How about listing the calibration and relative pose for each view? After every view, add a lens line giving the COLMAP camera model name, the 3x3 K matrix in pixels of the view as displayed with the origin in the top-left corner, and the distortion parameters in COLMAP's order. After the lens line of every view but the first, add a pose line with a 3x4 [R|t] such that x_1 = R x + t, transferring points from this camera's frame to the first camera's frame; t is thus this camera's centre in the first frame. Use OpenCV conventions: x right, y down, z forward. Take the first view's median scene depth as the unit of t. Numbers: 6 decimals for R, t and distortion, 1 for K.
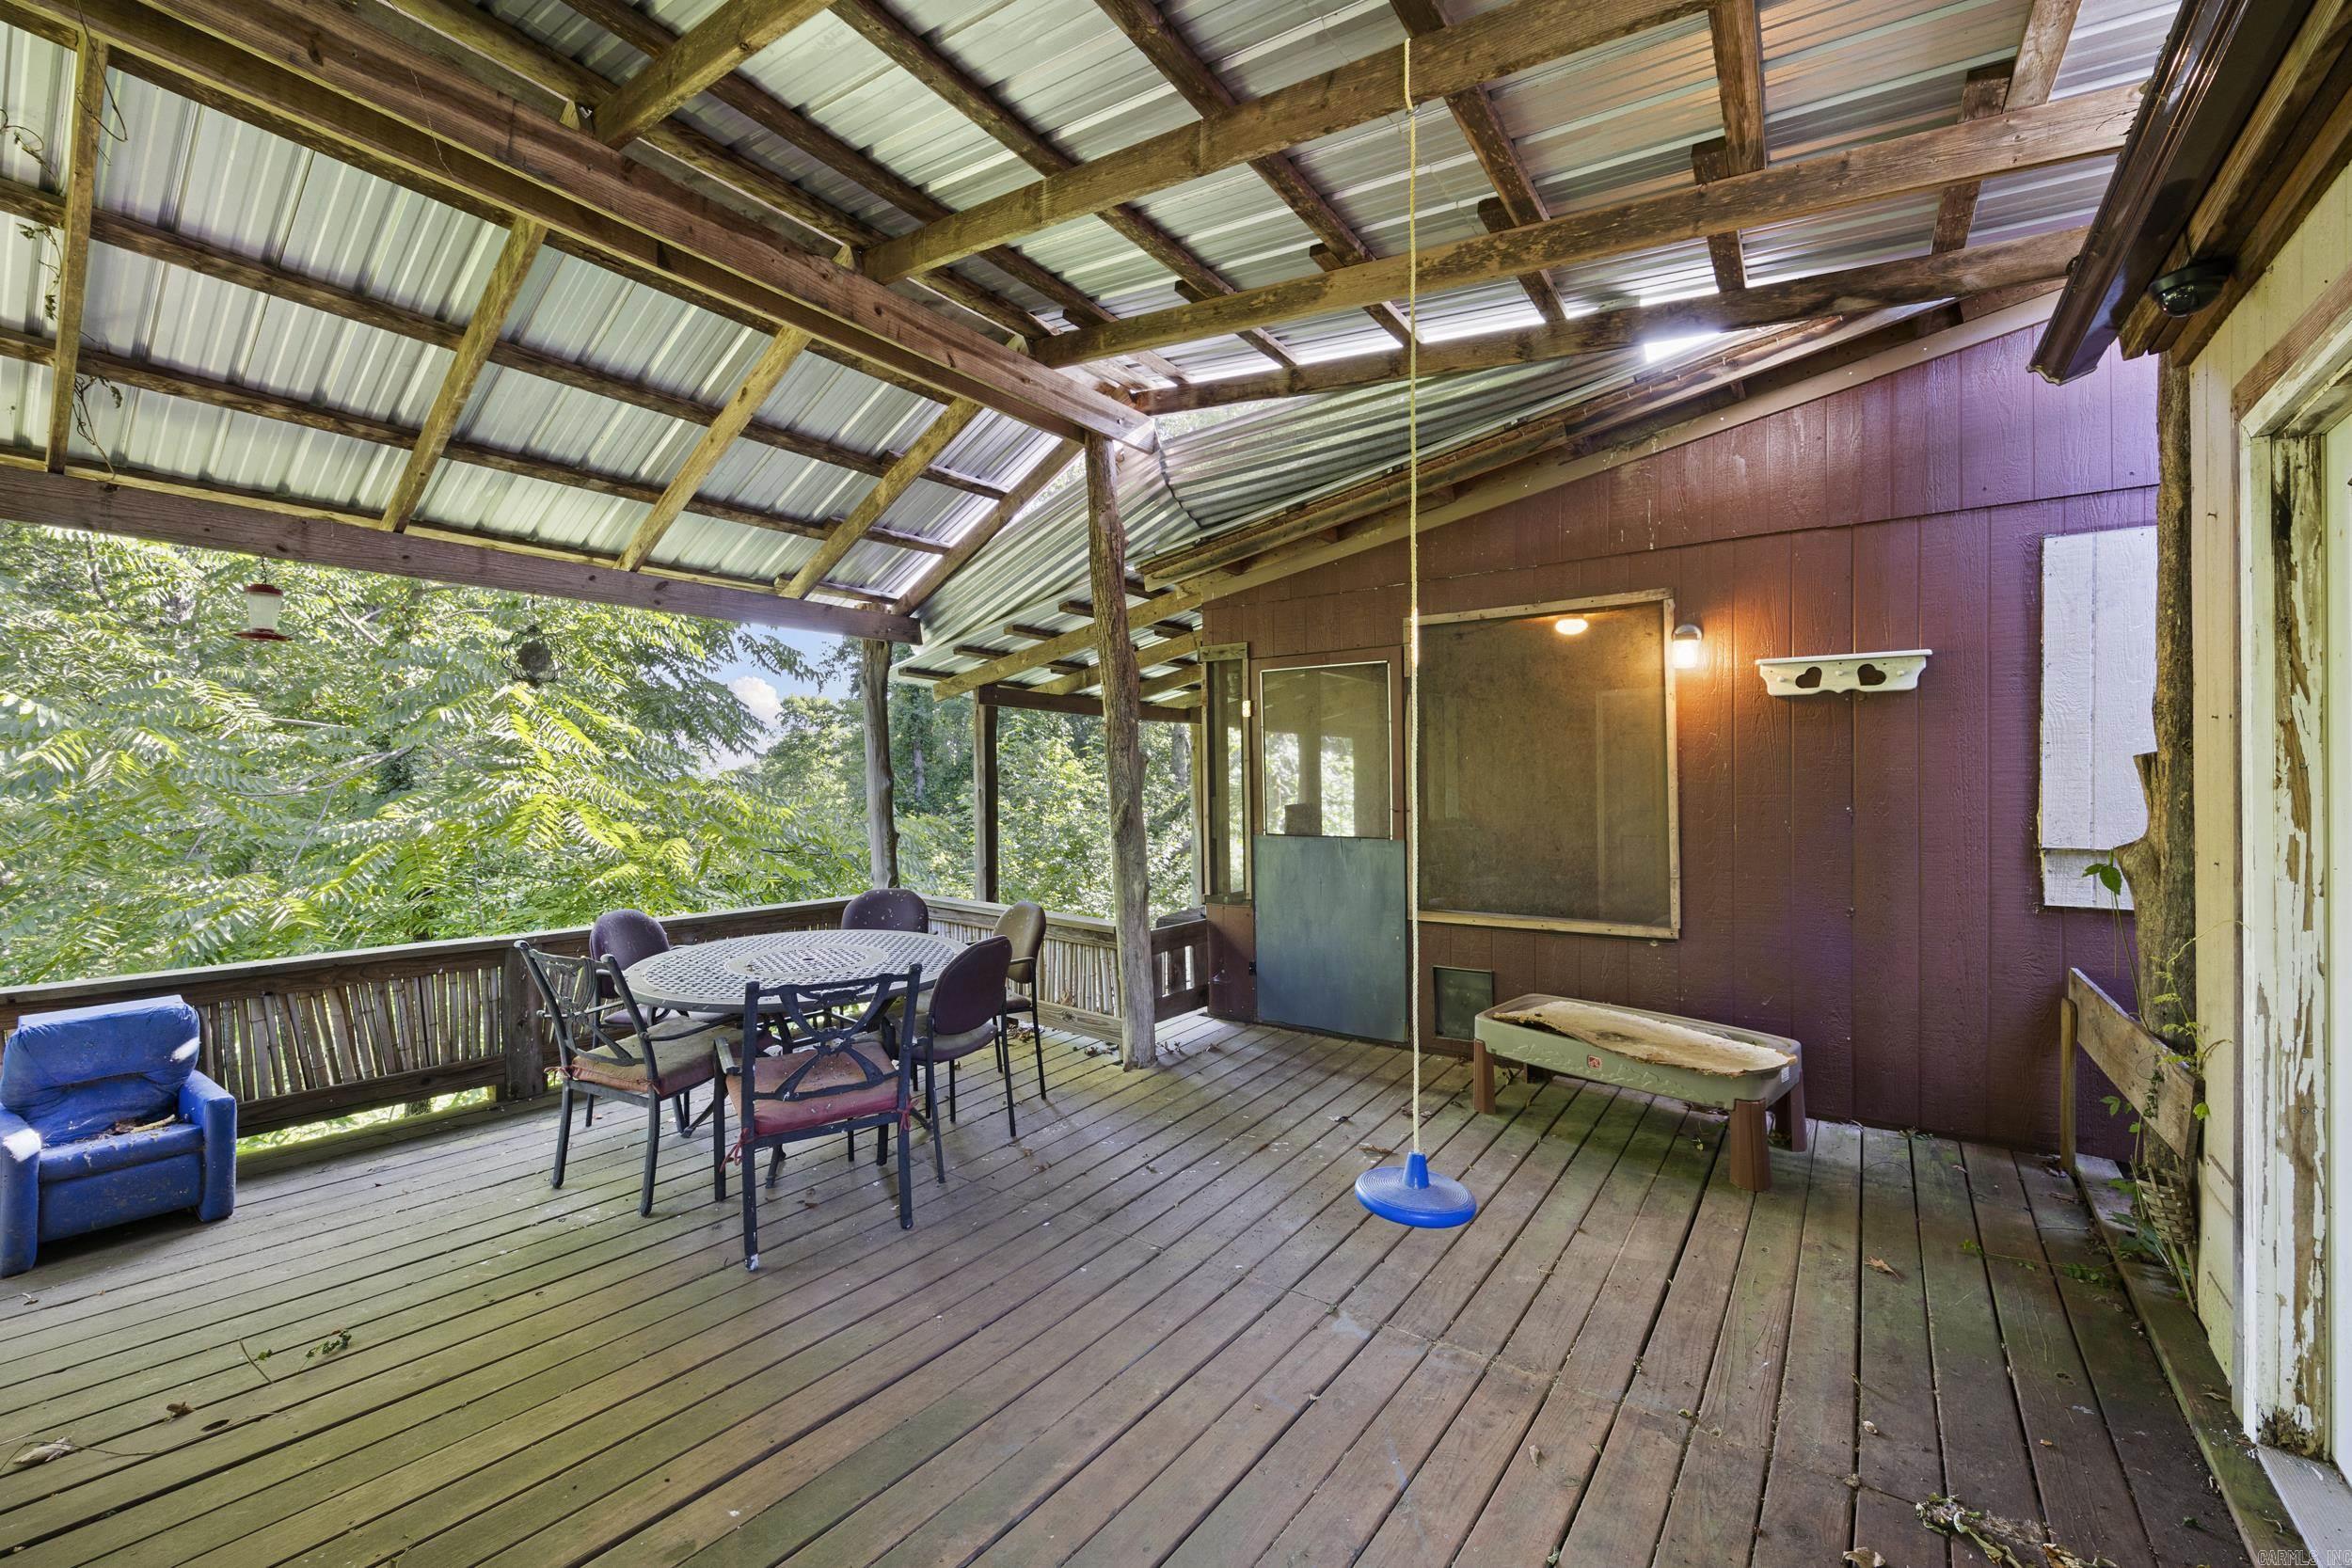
lens RADIAL K [[961.3, 0, 1199.2], [0, 961.3, 778.0], [0, 0, 1]] dist [-0.004679, -0.000183]
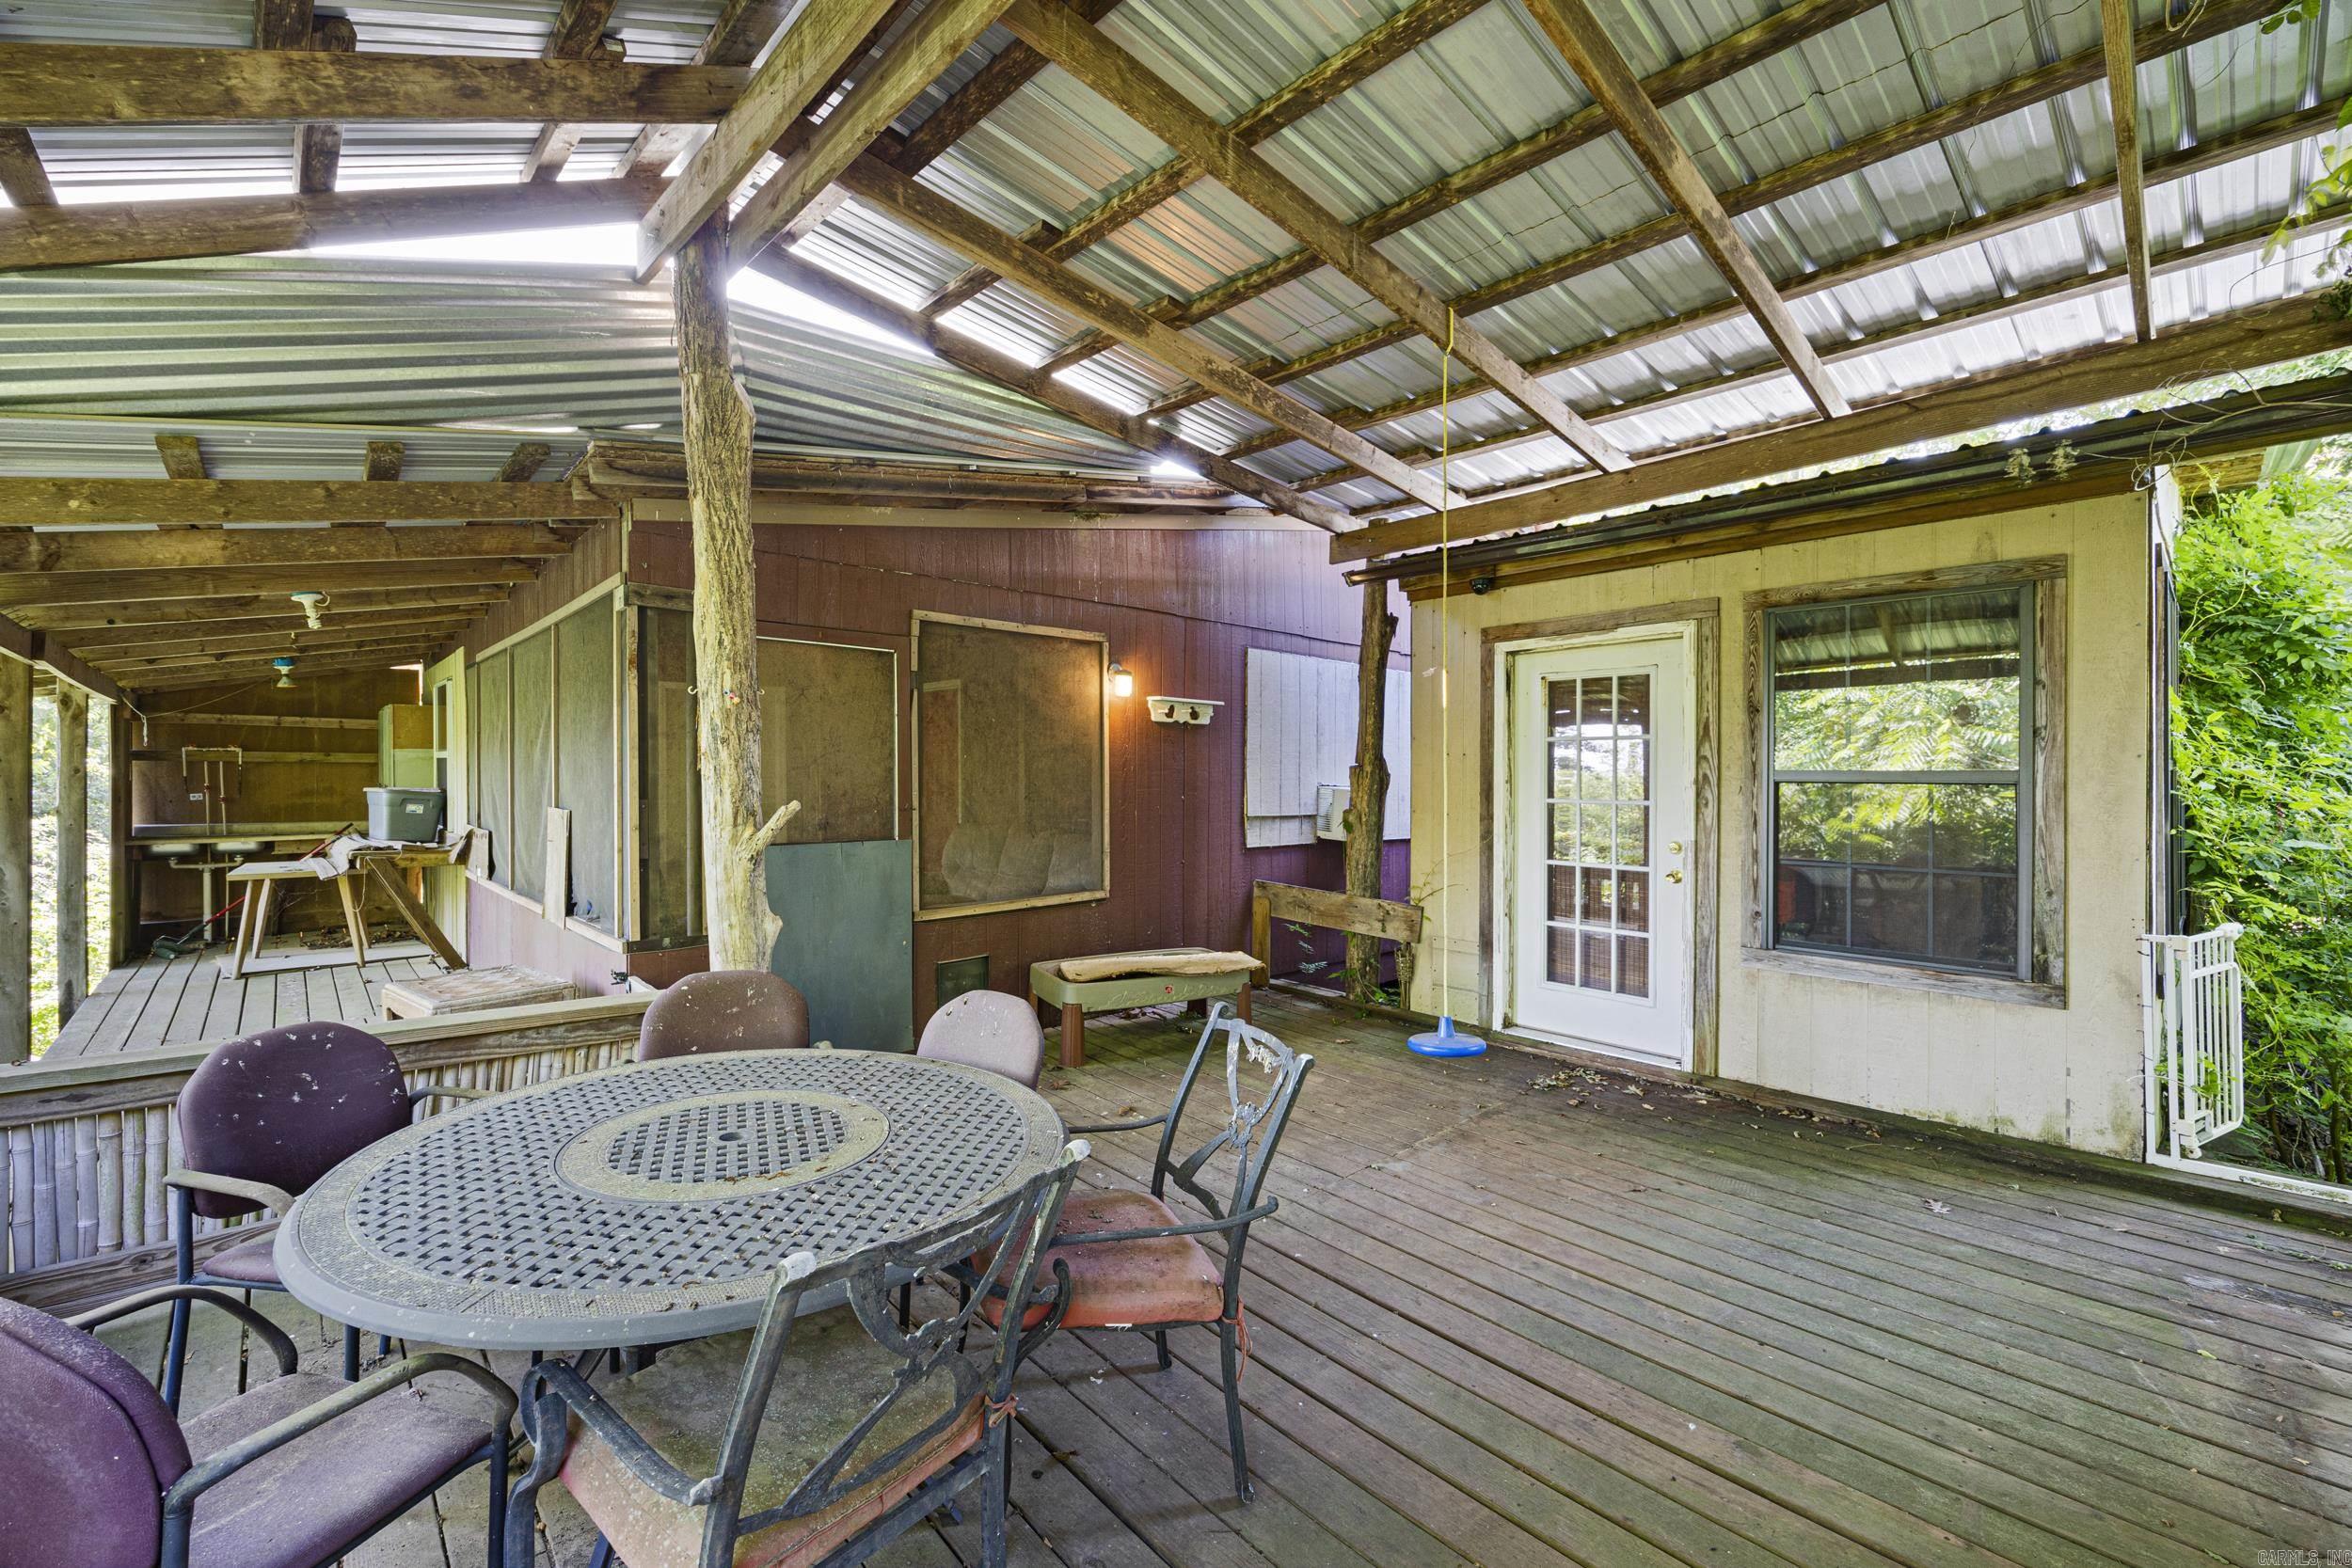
lens RADIAL K [[961.3, 0, 1177.8], [0, 961.3, 785.0], [0, 0, 1]] dist [-0.004679, -0.000183]
pose [[0.204577, -0.004458, 0.978840, -0.852990], [-0.007125, 0.999956, 0.006044, 0.001939], [-0.978825, -0.008211, 0.204536, 0.679321]]
